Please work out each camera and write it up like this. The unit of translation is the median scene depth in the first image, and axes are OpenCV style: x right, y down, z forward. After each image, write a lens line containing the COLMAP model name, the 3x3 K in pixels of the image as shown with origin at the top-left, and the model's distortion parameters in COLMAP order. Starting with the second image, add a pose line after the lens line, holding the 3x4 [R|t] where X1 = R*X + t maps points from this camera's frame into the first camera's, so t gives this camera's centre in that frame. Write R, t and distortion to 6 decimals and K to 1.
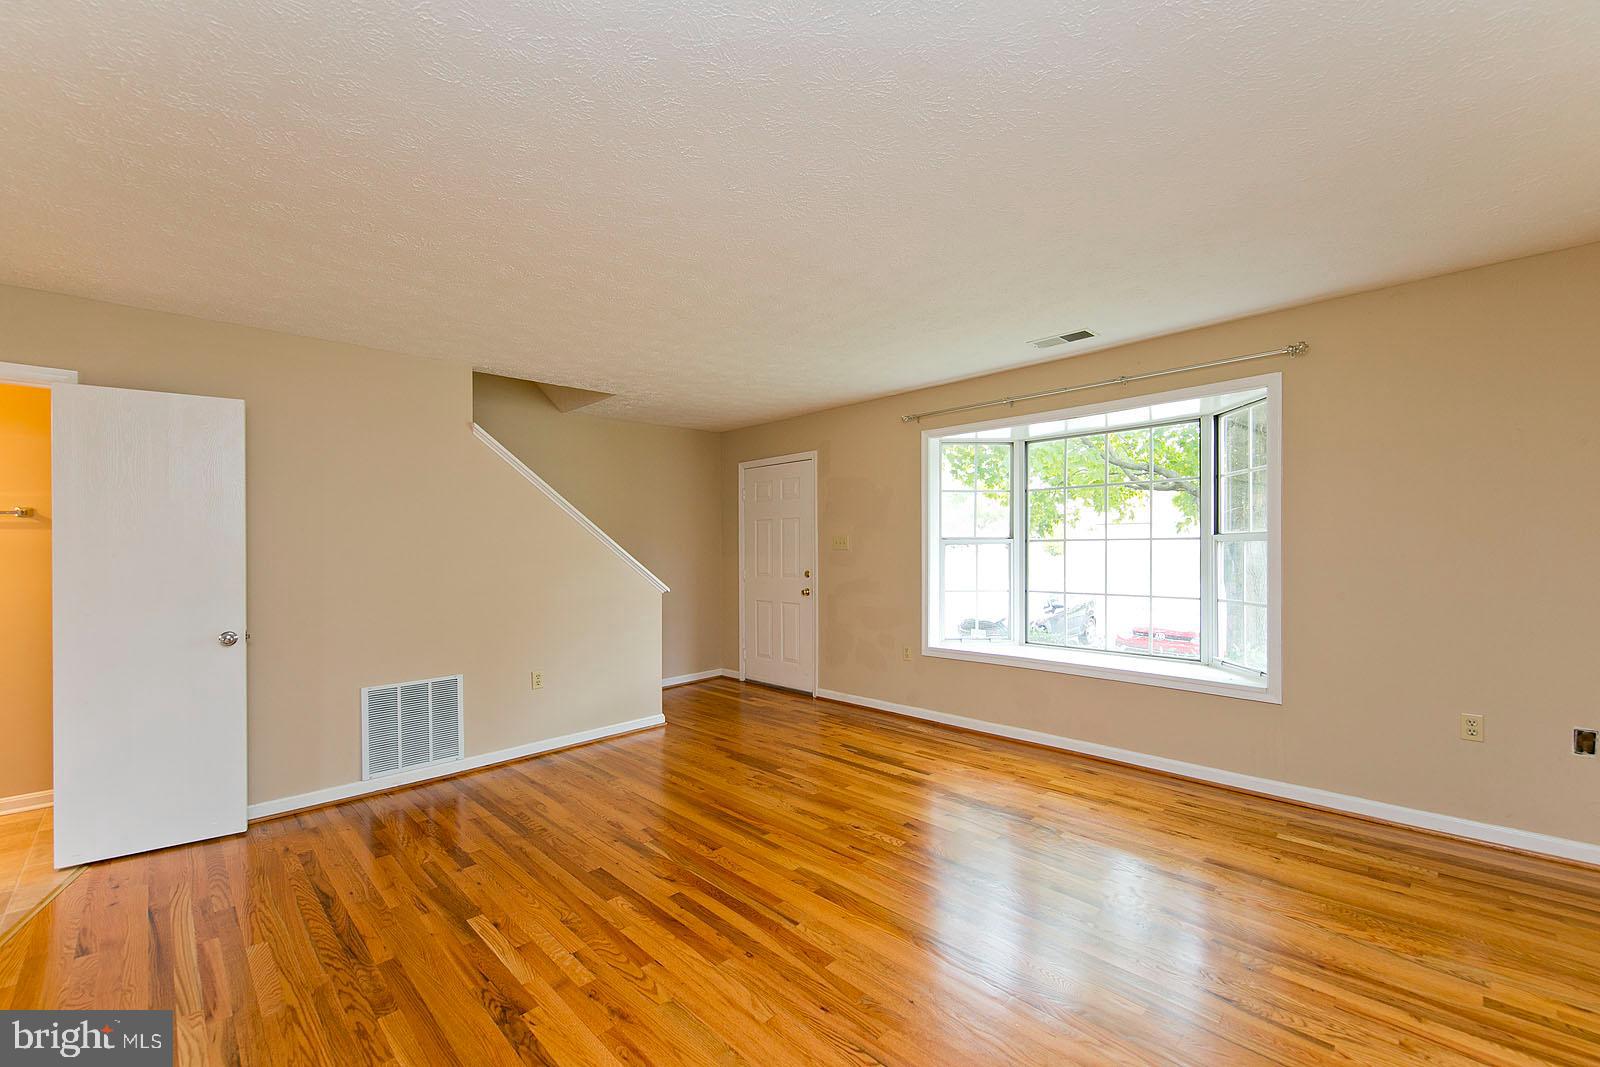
lens RADIAL K [[662.8, 0, 807.9], [0, 662.8, 546.7], [0, 0, 1]] dist [0.018464, -0.009395]
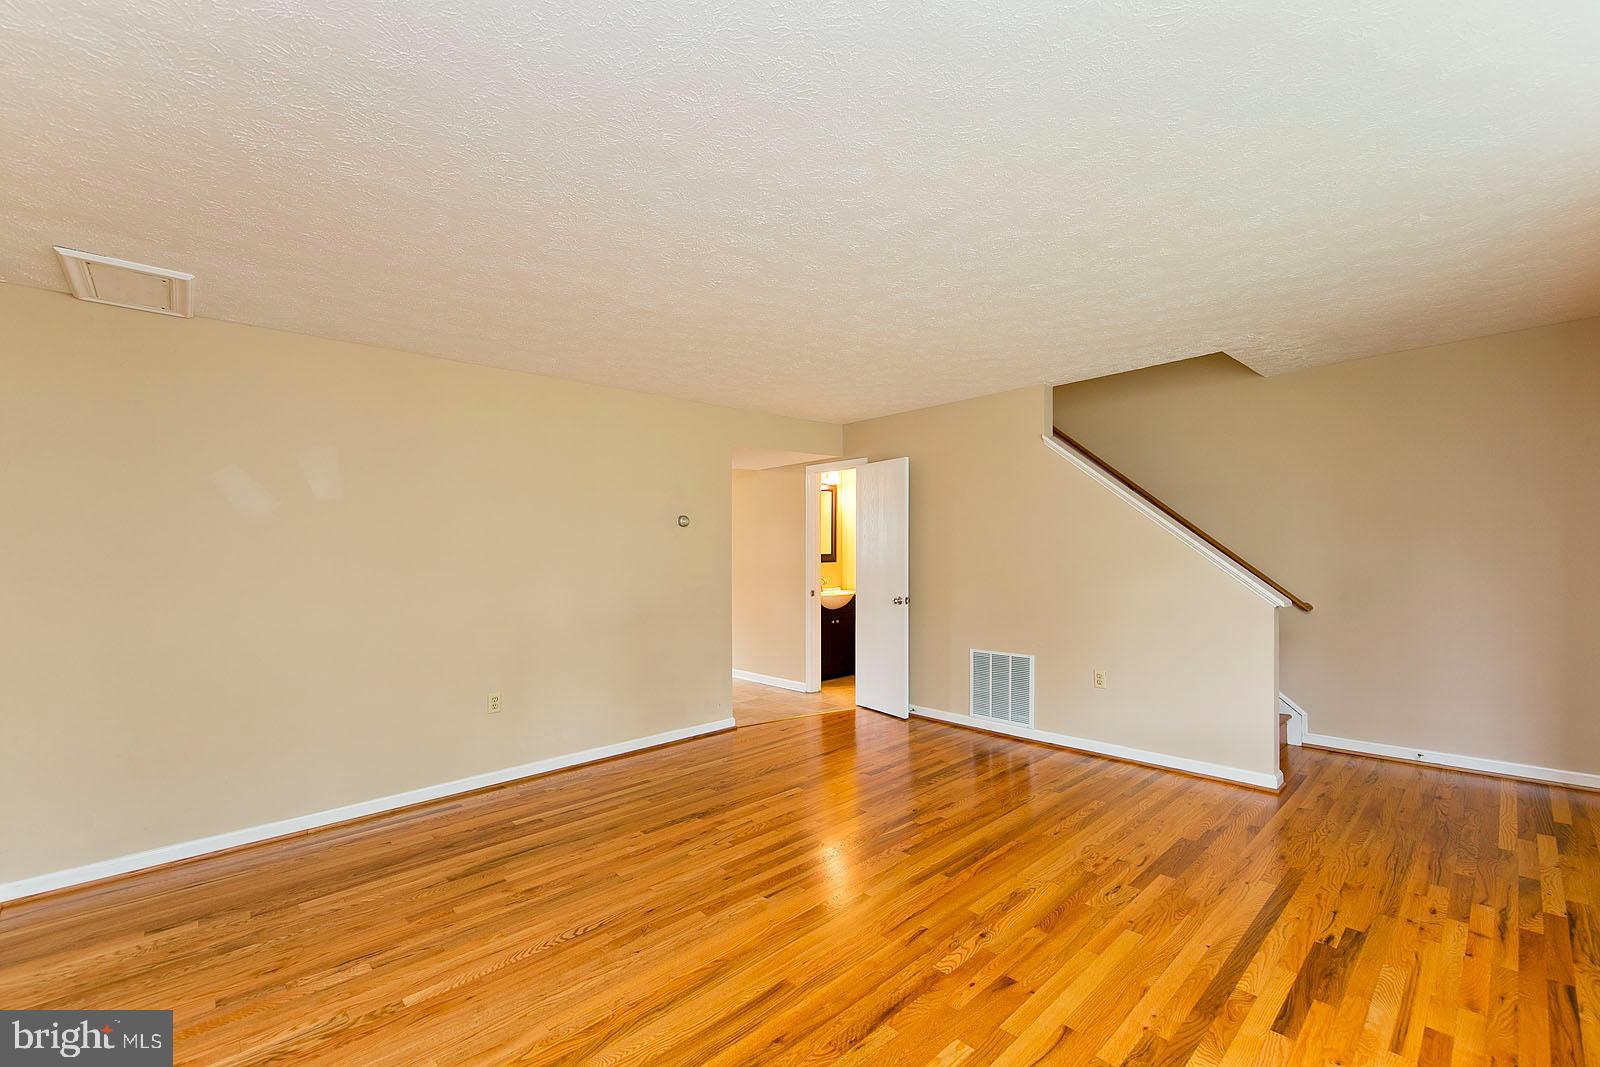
lens RADIAL K [[662.8, 0, 807.9], [0, 662.8, 546.7], [0, 0, 1]] dist [0.018464, -0.009395]
pose [[-0.027298, 0.010971, -0.999567, 0.660724], [0.019585, 0.999754, 0.010438, -0.015338], [0.999435, -0.019291, -0.027506, 0.679896]]
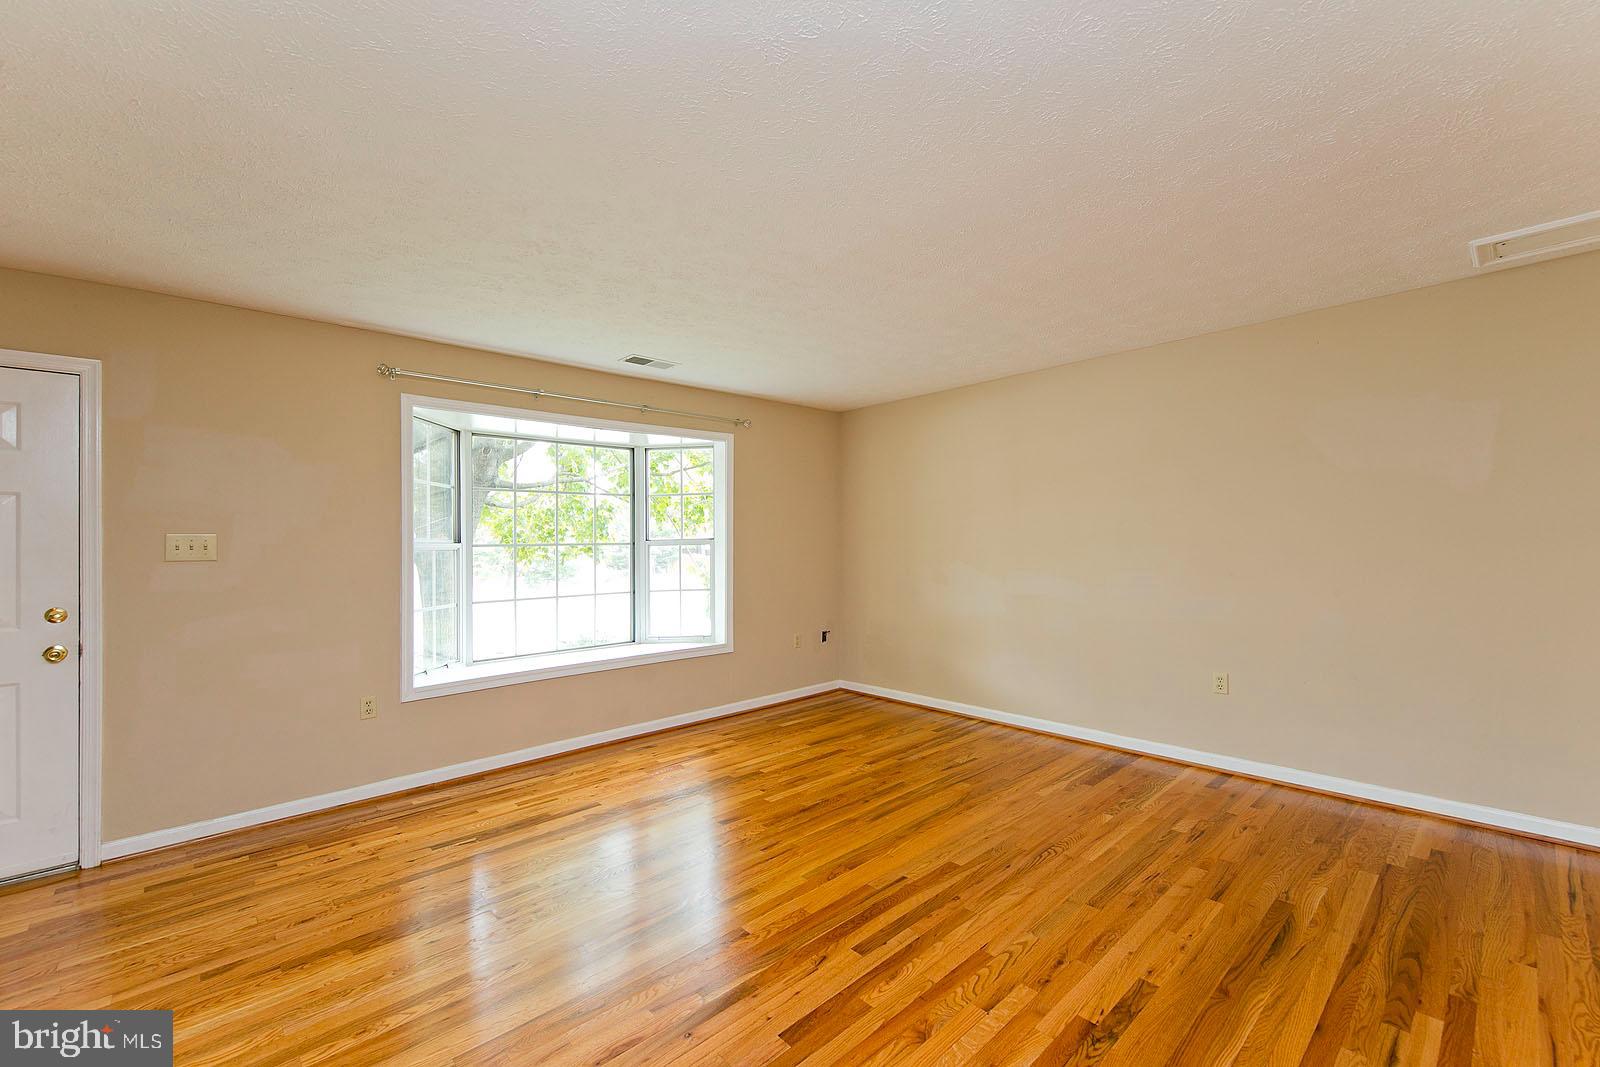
lens RADIAL K [[662.8, 0, 807.9], [0, 662.8, 546.7], [0, 0, 1]] dist [0.018464, -0.009395]
pose [[0.021930, 0.007179, 0.999734, -0.699095], [0.018628, 0.999798, -0.007588, 0.009959], [-0.999586, 0.018789, 0.021792, 0.690166]]
